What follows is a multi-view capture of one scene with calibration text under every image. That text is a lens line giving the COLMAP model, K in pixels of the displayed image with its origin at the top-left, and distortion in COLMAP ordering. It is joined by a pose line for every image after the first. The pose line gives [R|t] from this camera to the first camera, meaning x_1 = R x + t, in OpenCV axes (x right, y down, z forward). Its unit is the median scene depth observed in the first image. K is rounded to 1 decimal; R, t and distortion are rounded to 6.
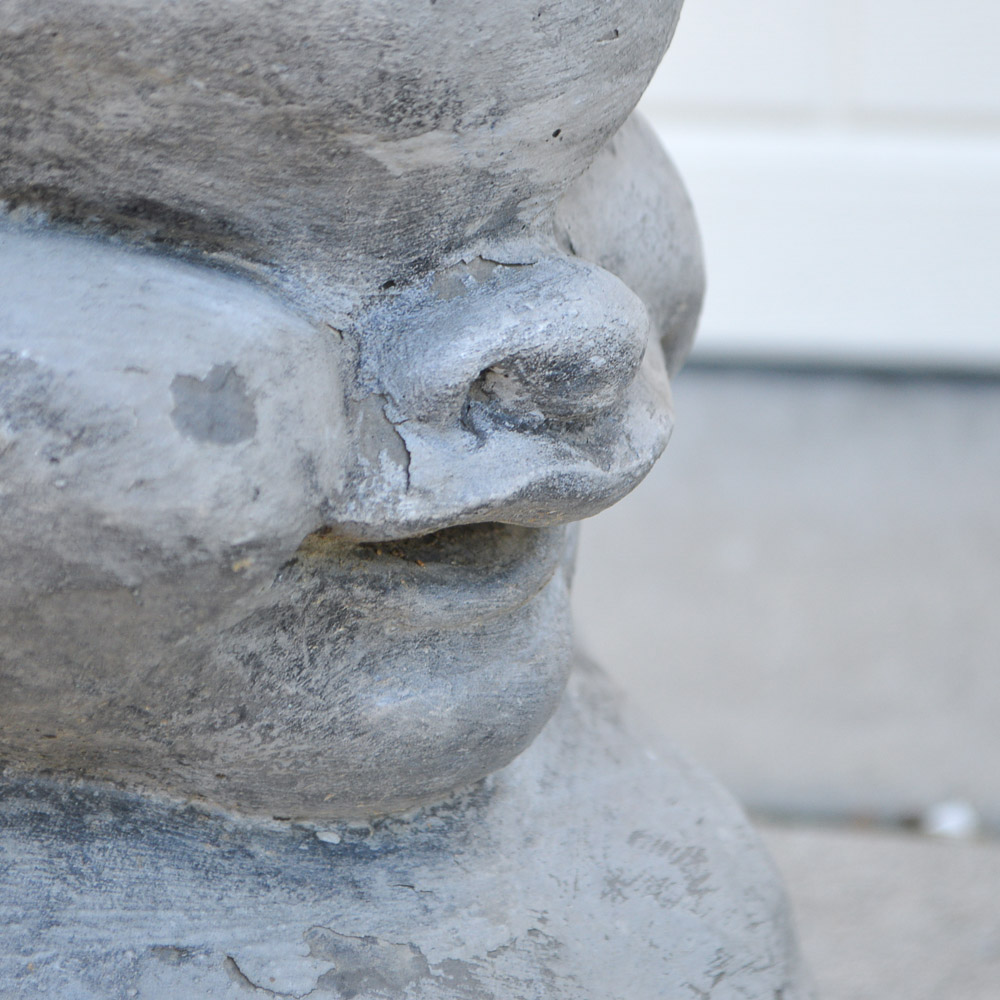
lens RADIAL K [[3697.9, 0, 500.0], [0, 3697.9, 500.0], [0, 0, 1]] dist [0.002979, 1.268924]
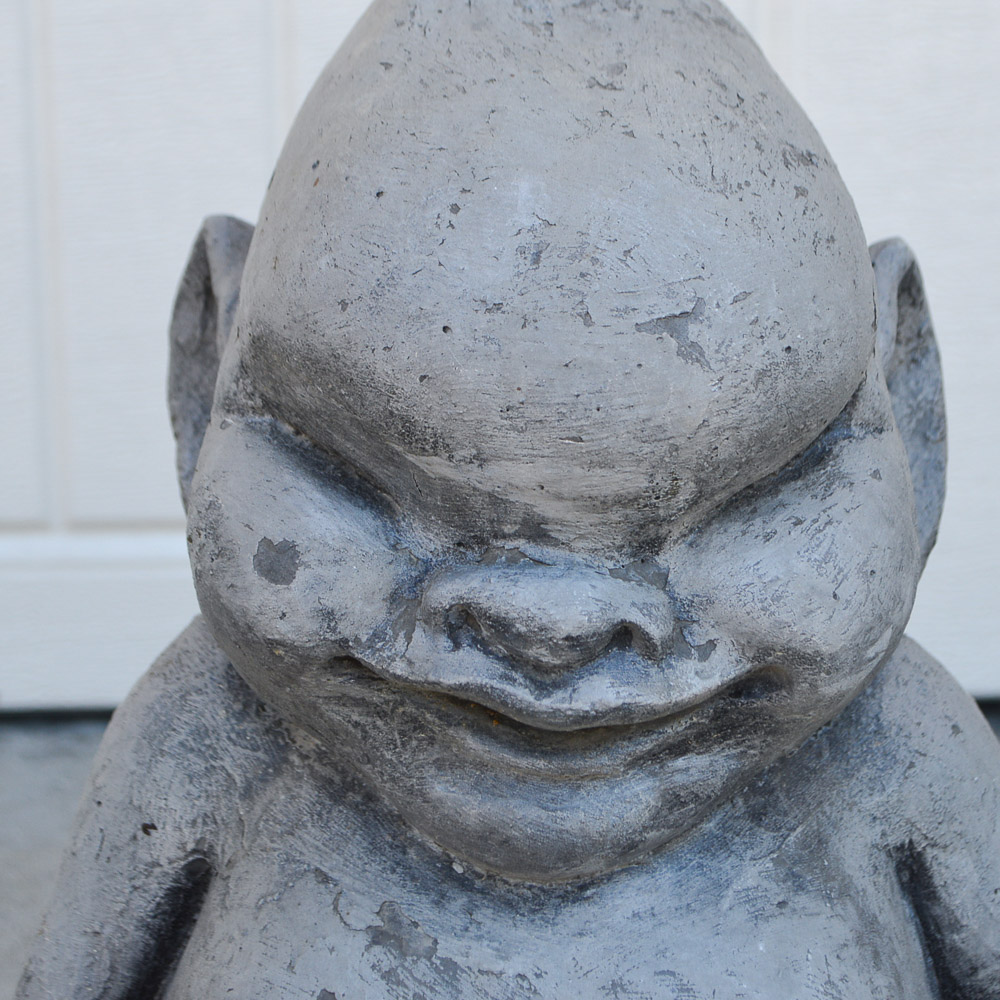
lens RADIAL K [[3138.6, 0, 562.6], [0, 3138.6, 498.6], [0, 0, 1]] dist [0.000162, -0.245289]
pose [[0.490302, 0.271297, -0.828252, 1.151910], [-0.322024, 0.939462, 0.117095, -0.256127], [0.809879, 0.209305, 0.547984, 0.247227]]
